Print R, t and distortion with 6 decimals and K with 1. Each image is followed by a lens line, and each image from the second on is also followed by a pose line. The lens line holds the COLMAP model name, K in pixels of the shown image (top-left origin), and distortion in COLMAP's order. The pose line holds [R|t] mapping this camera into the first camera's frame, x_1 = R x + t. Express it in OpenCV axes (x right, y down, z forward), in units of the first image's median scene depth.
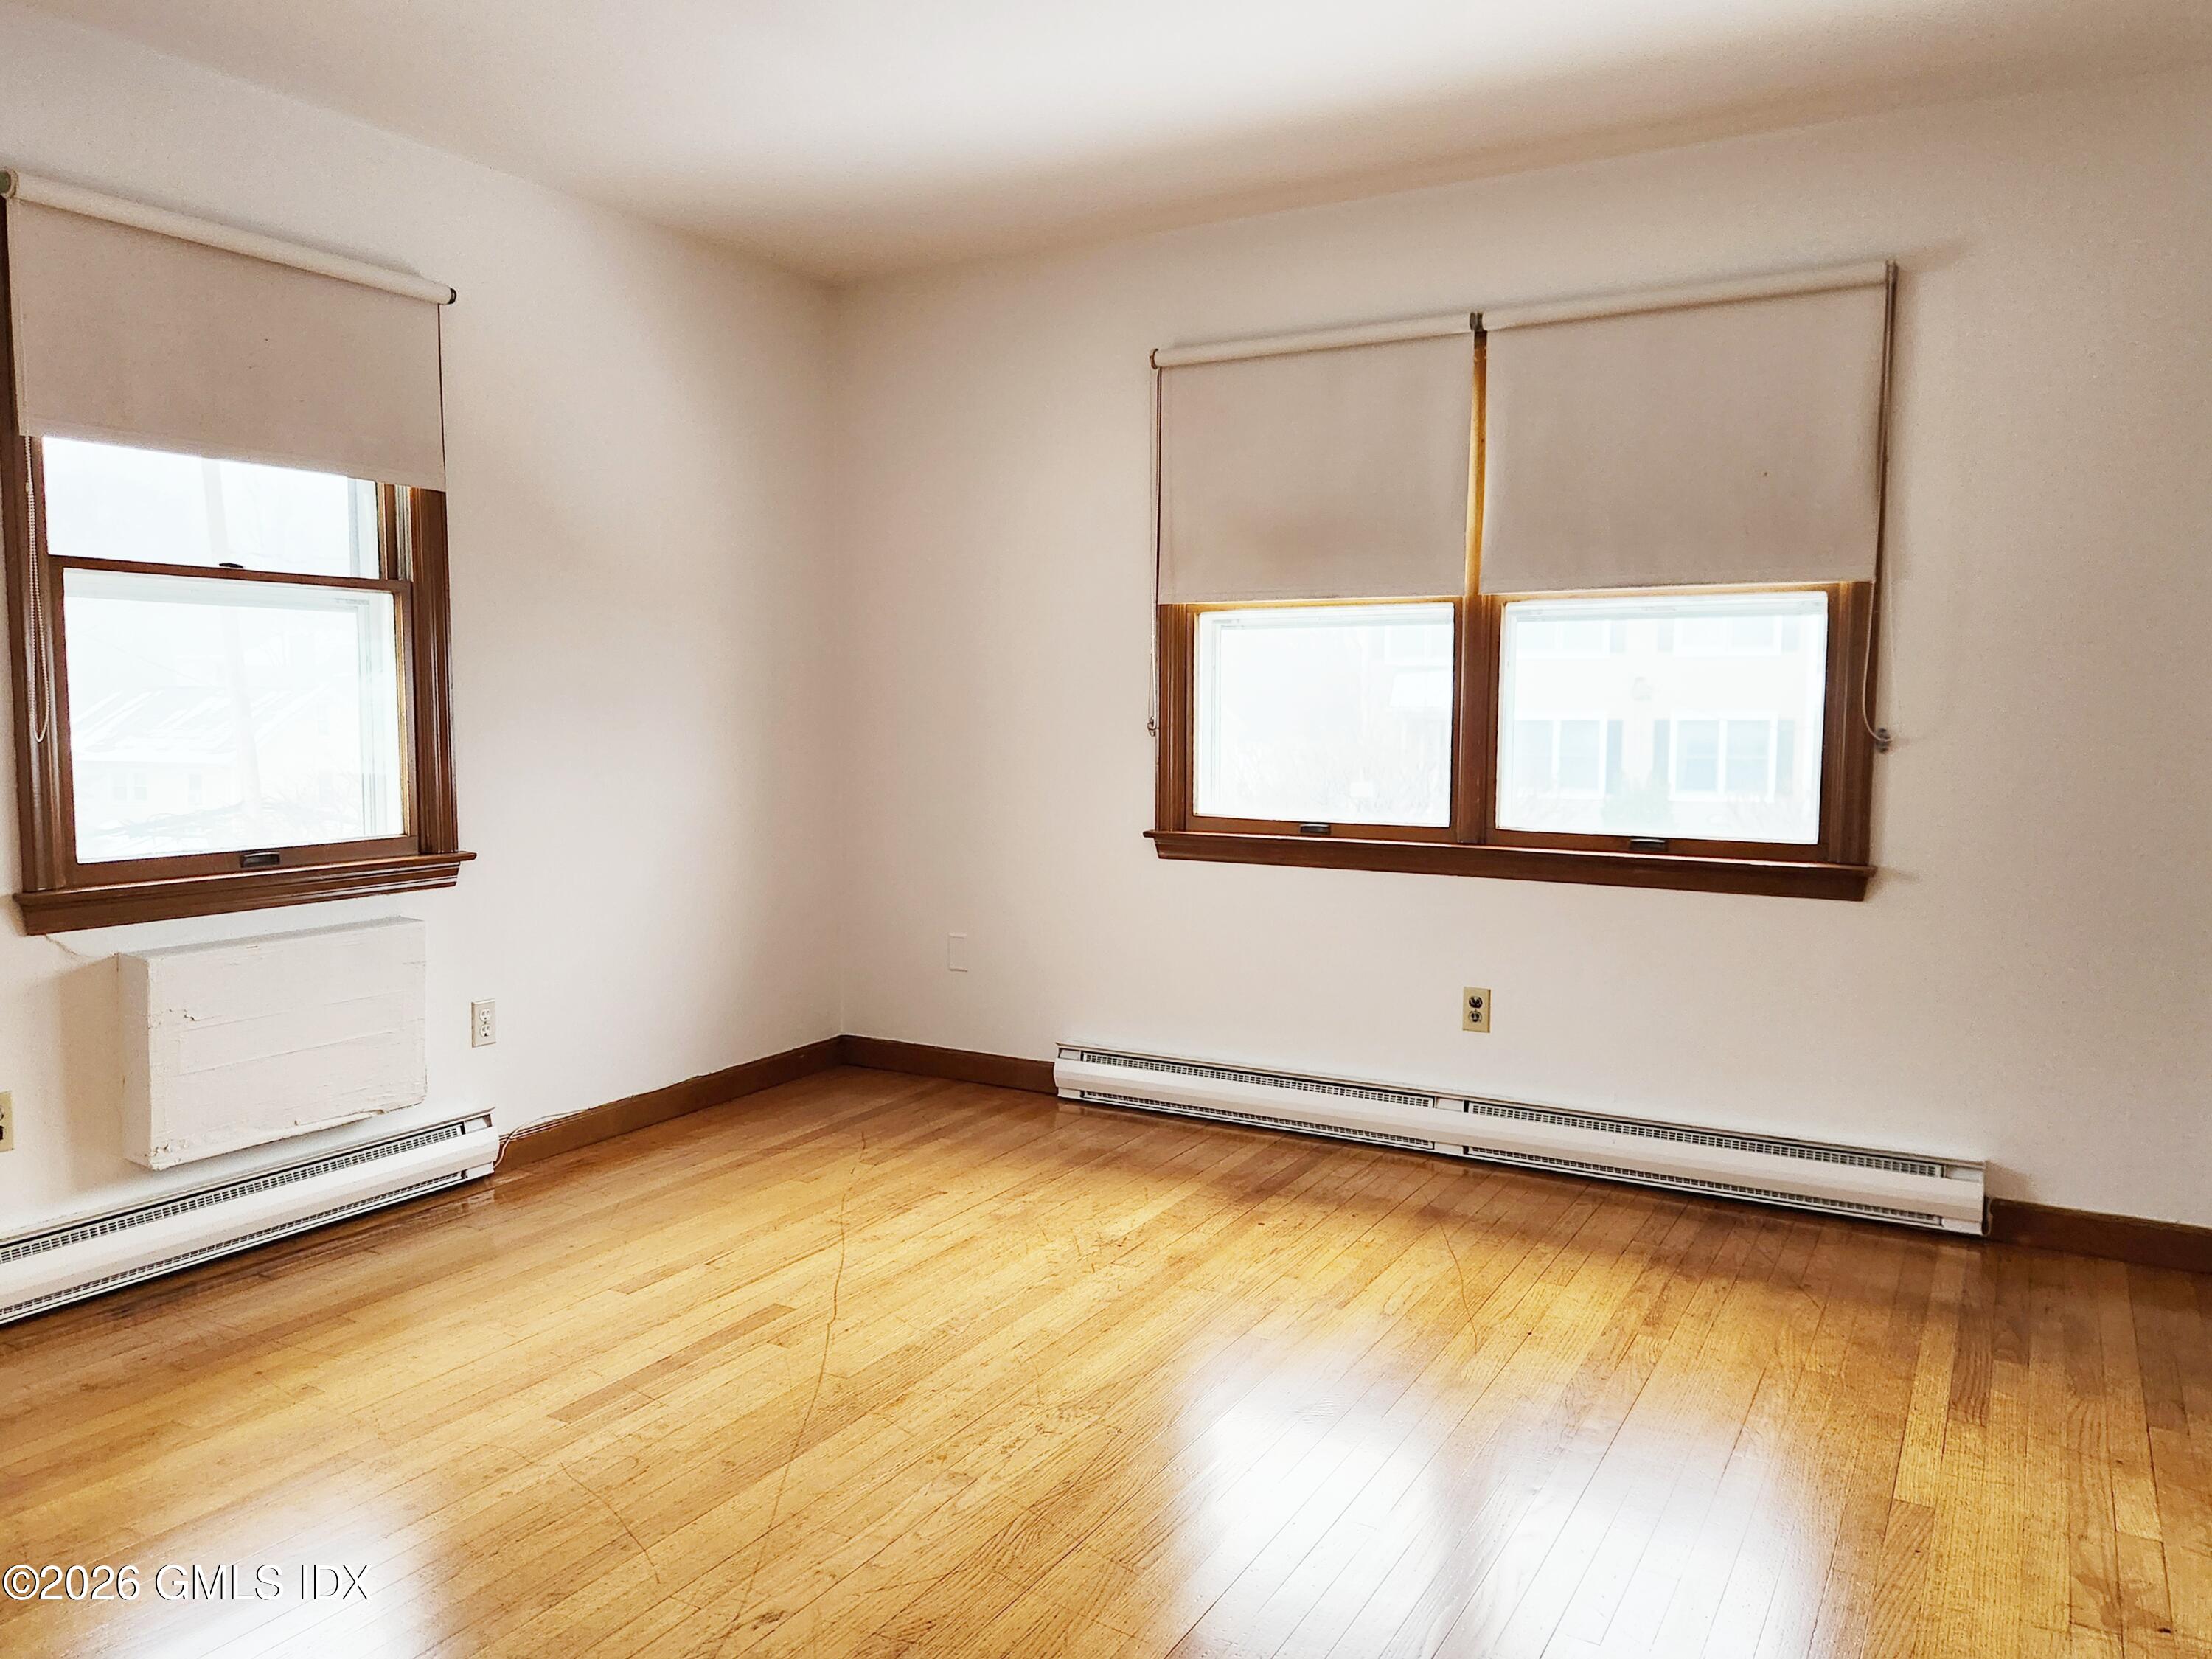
lens RADIAL K [[1623.9, 0, 1092.2], [0, 1623.9, 839.7], [0, 0, 1]] dist [0.068646, -0.005893]
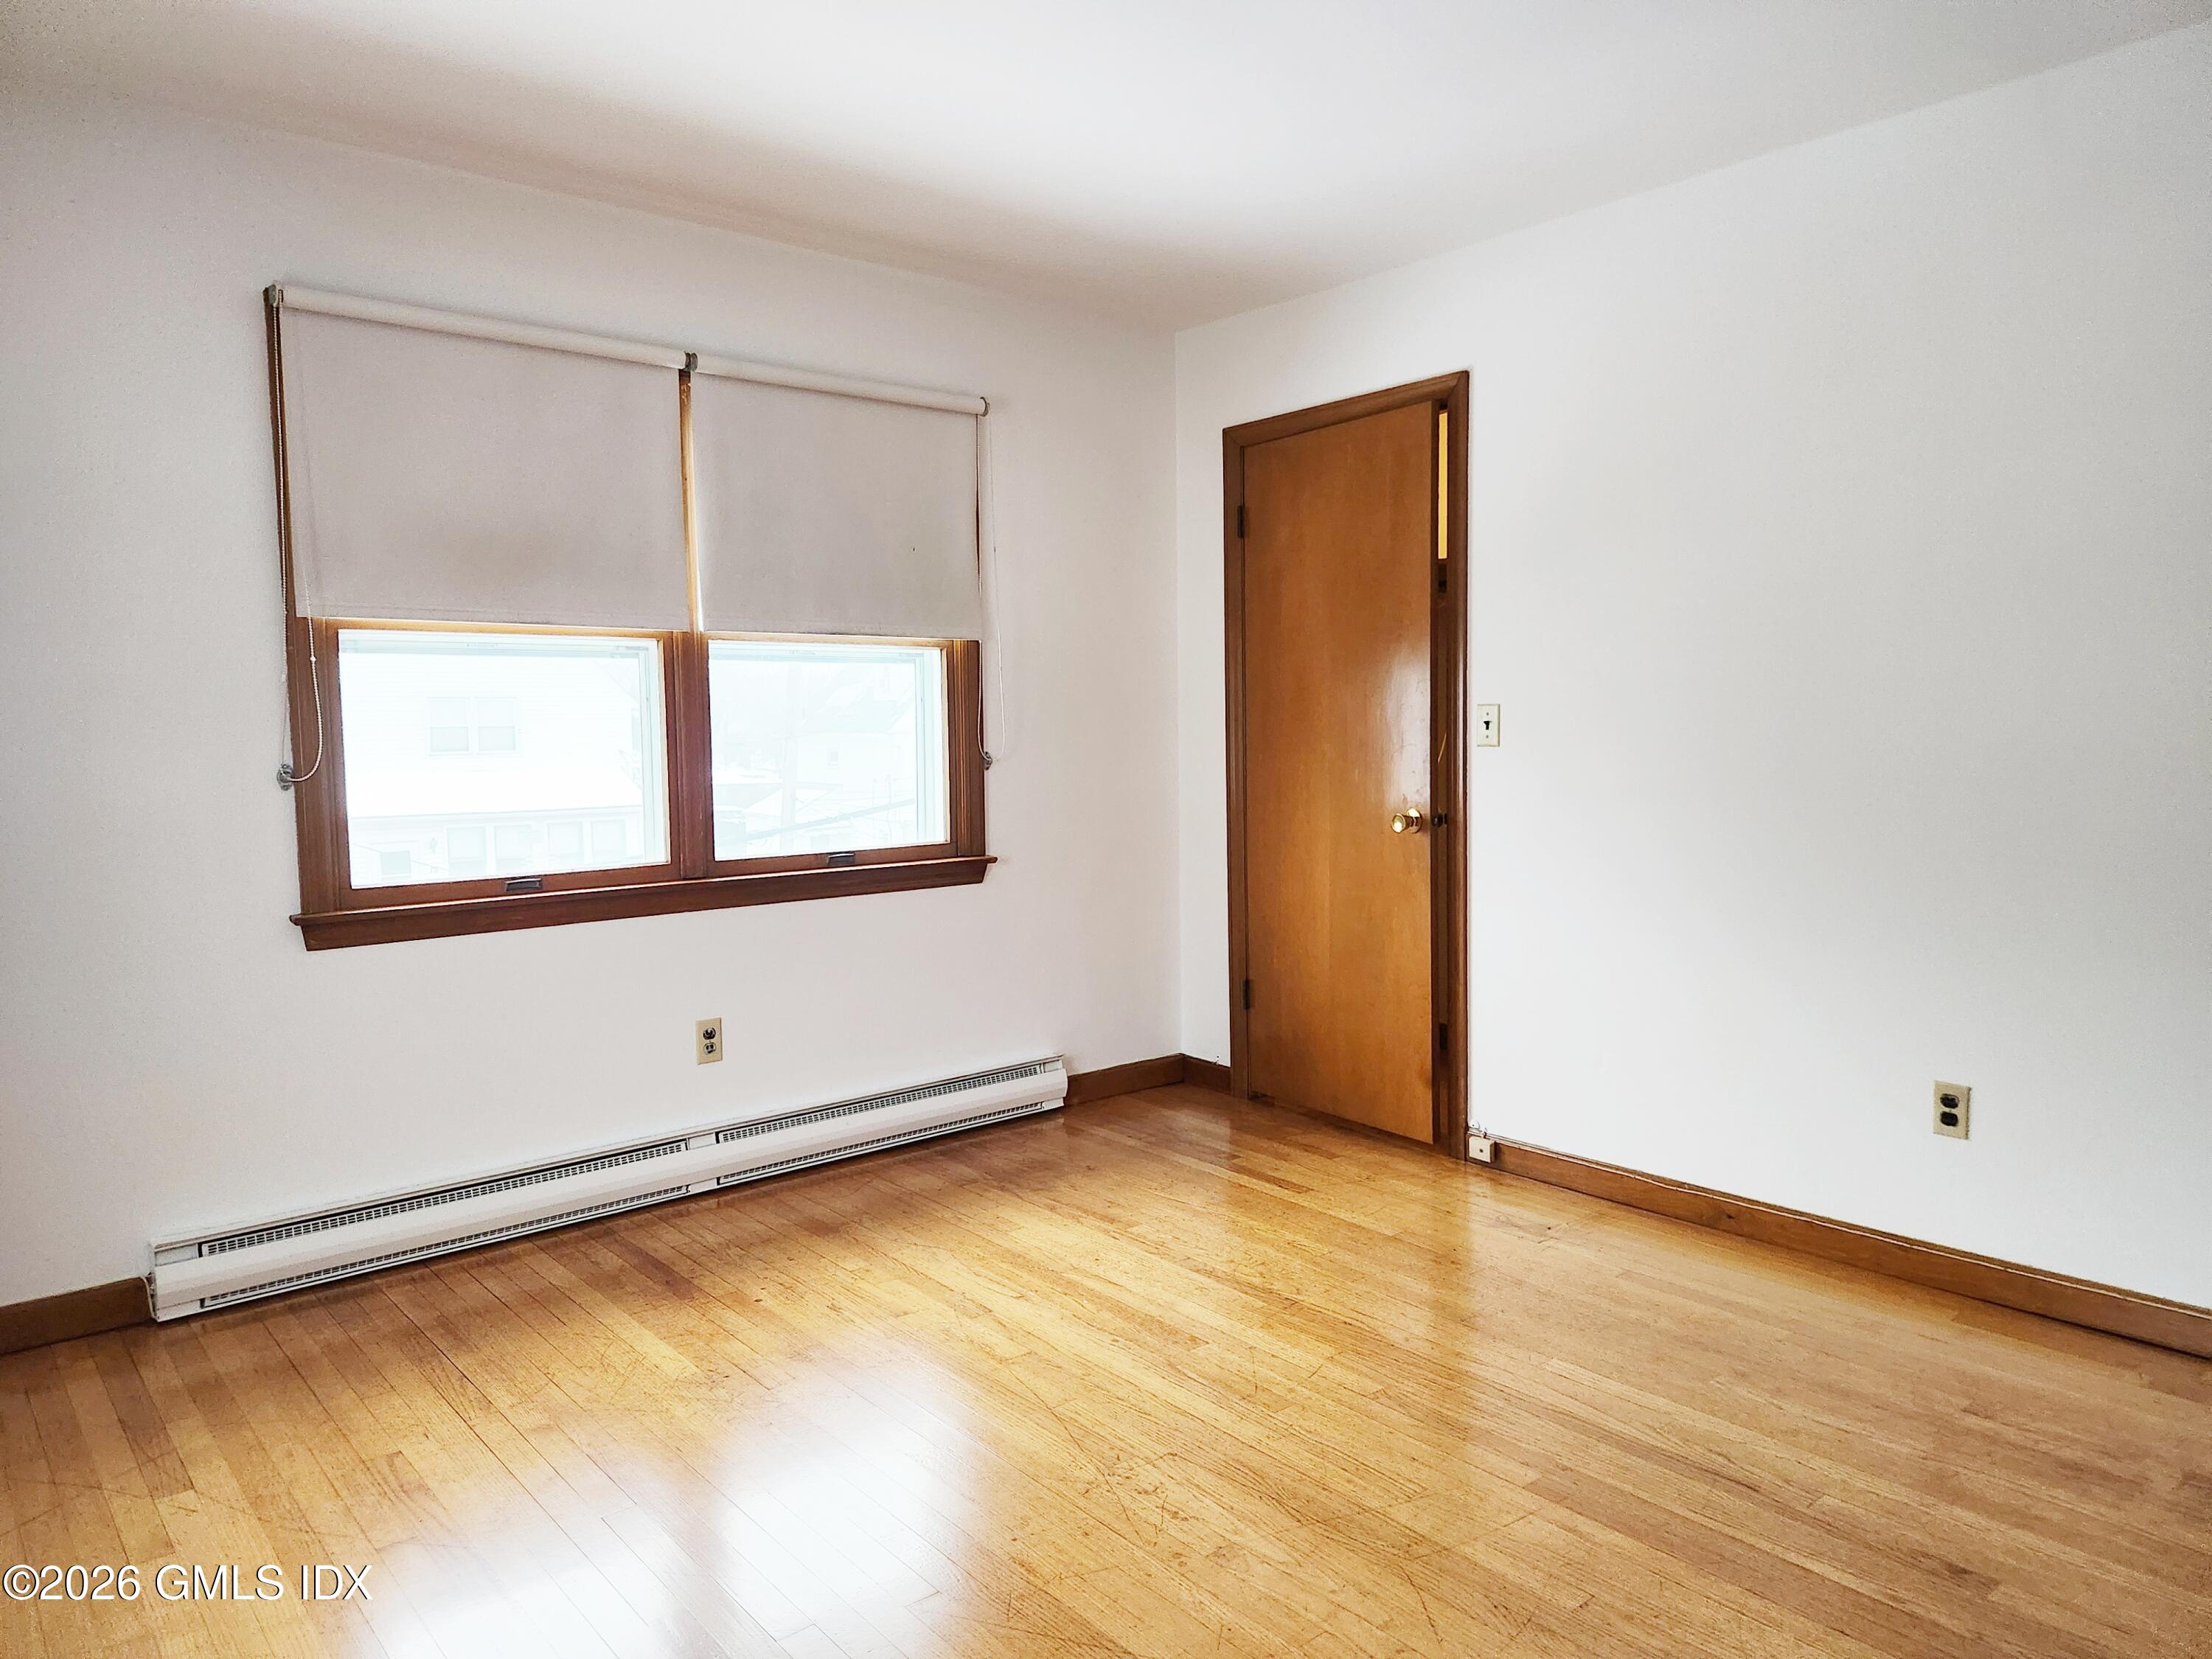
lens RADIAL K [[1488.0, 0, 1106.0], [0, 1488.0, 829.5], [0, 0, 1]] dist [0.053196, -0.055794]
pose [[0.323621, -0.081347, 0.942683, -0.565852], [0.095144, 0.994045, 0.053116, -0.053769], [-0.941391, 0.072501, 0.329434, 0.469035]]
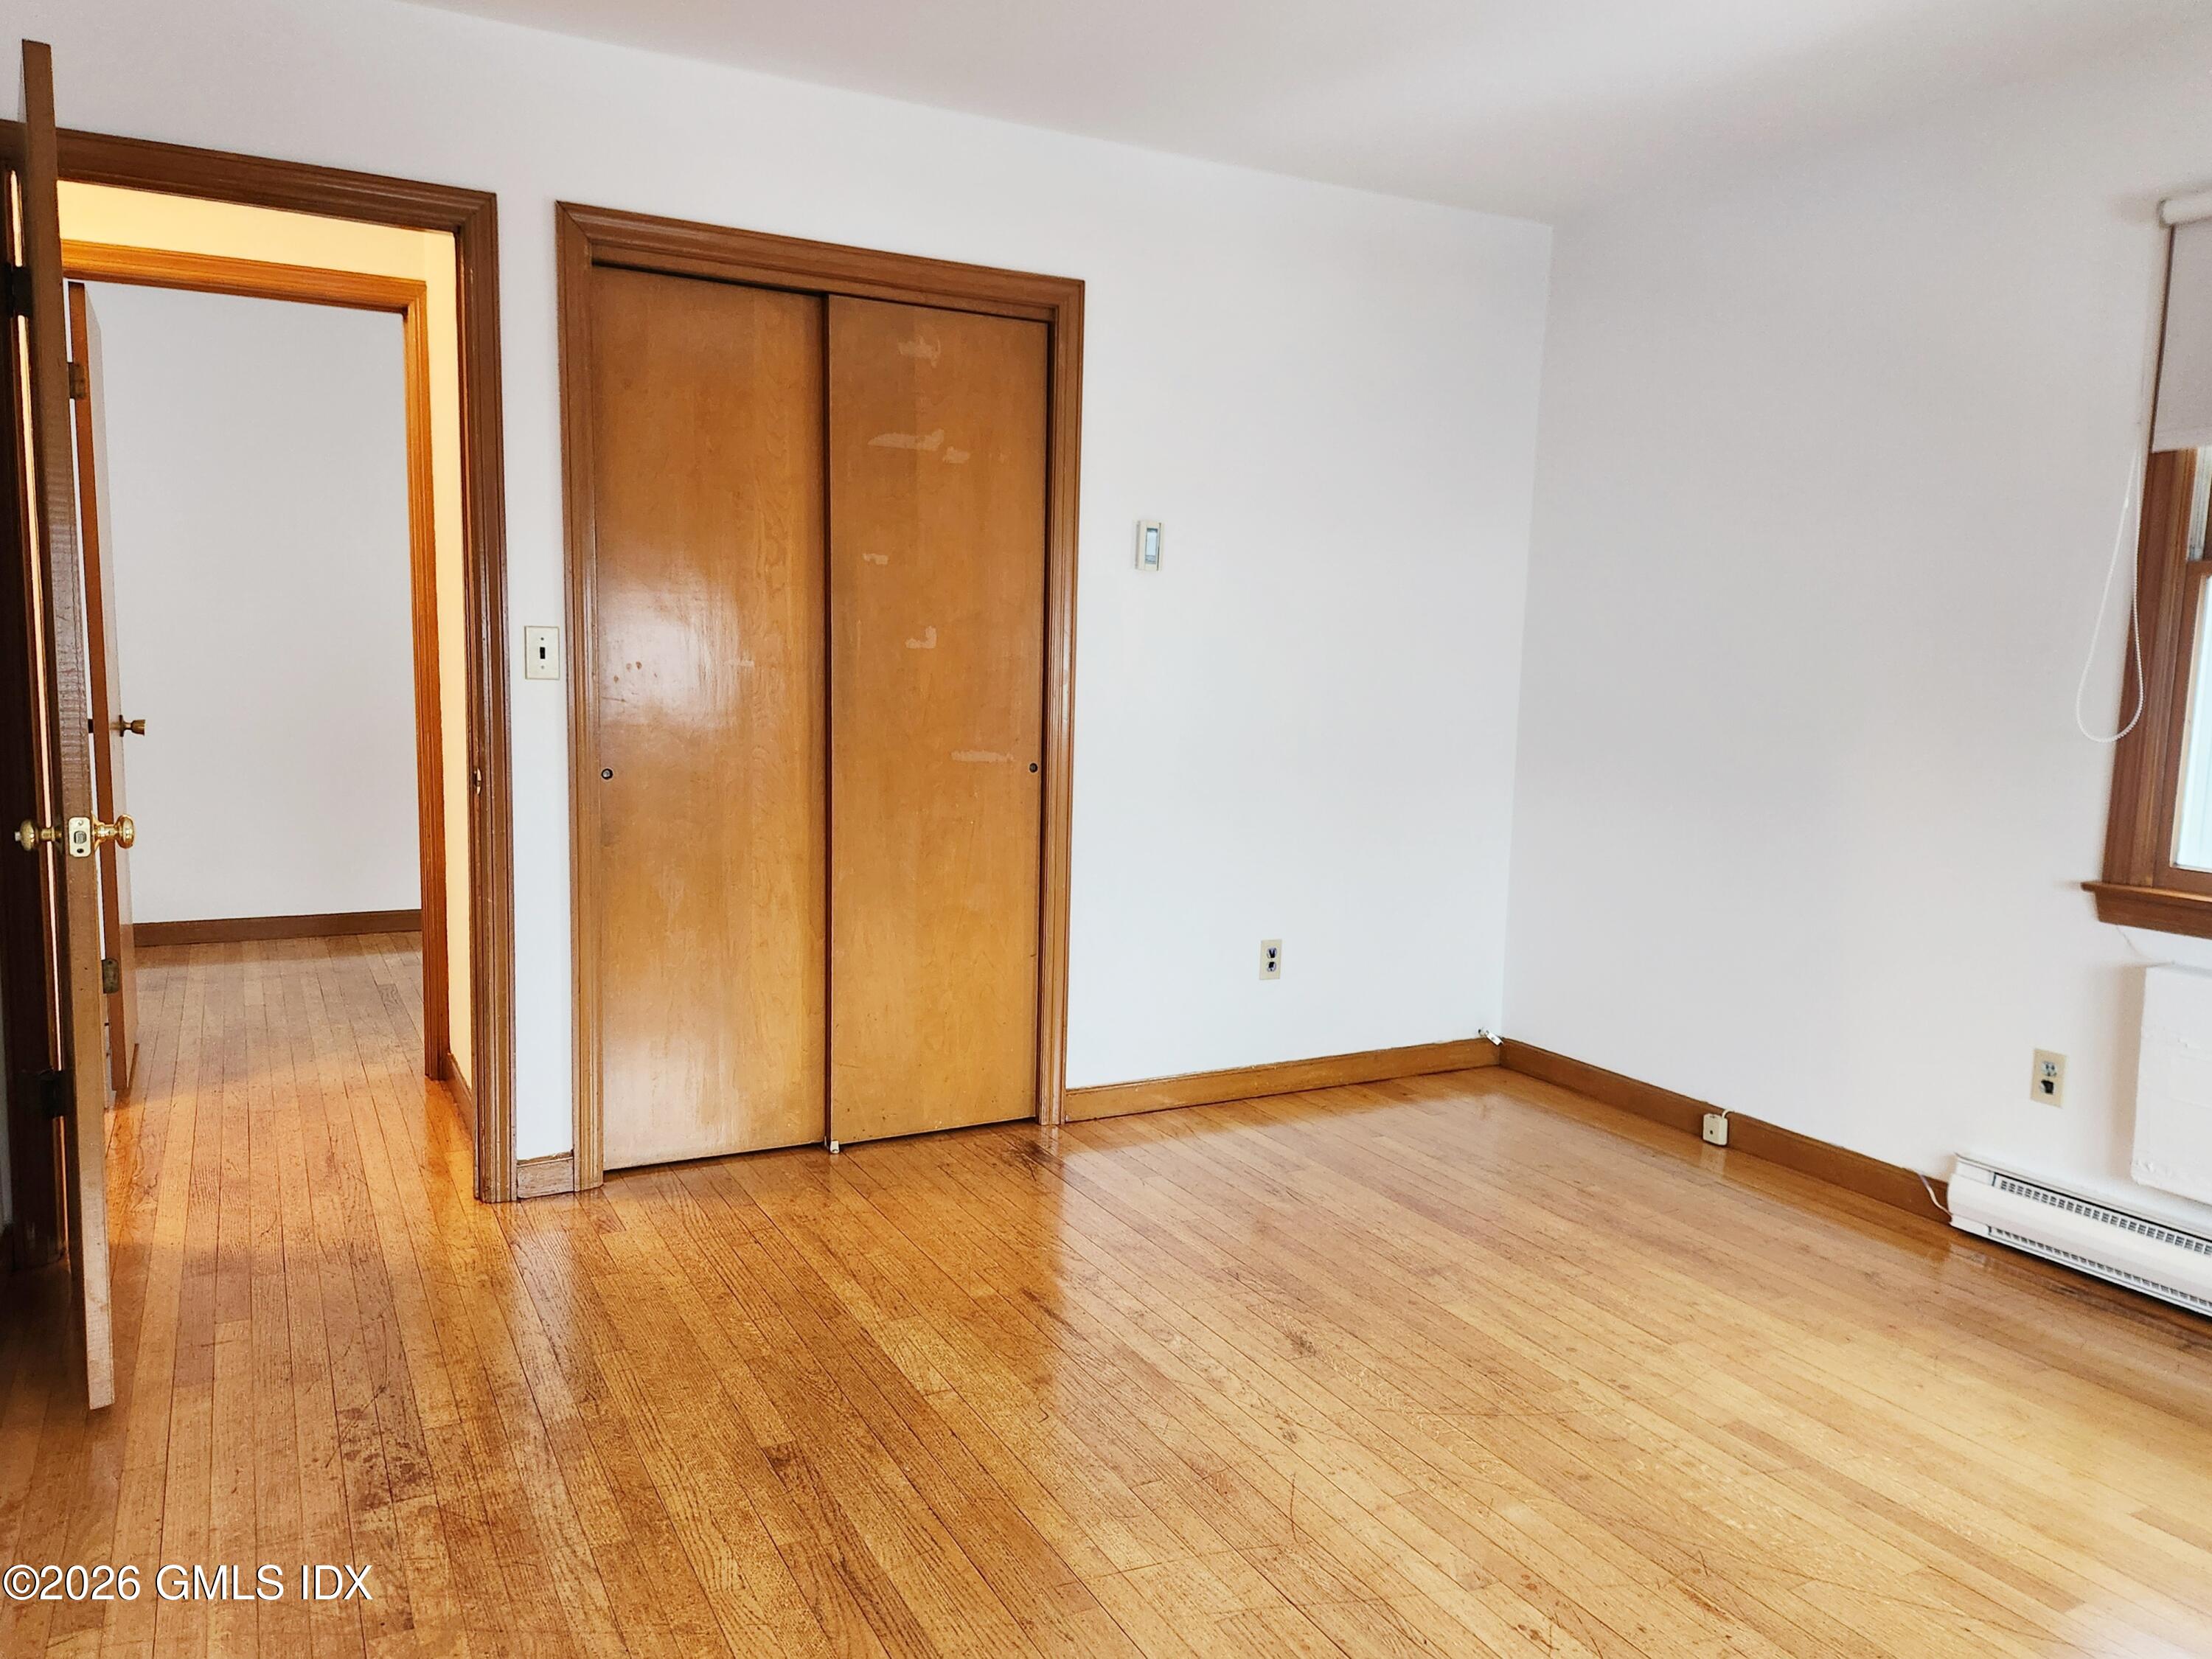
lens RADIAL K [[1623.9, 0, 1092.2], [0, 1623.9, 839.7], [0, 0, 1]] dist [0.068646, -0.005893]
pose [[-0.513558, 0.094588, -0.852825, 0.475026], [-0.103320, 0.979857, 0.170896, -0.086588], [0.851811, 0.175879, -0.493441, 0.751574]]
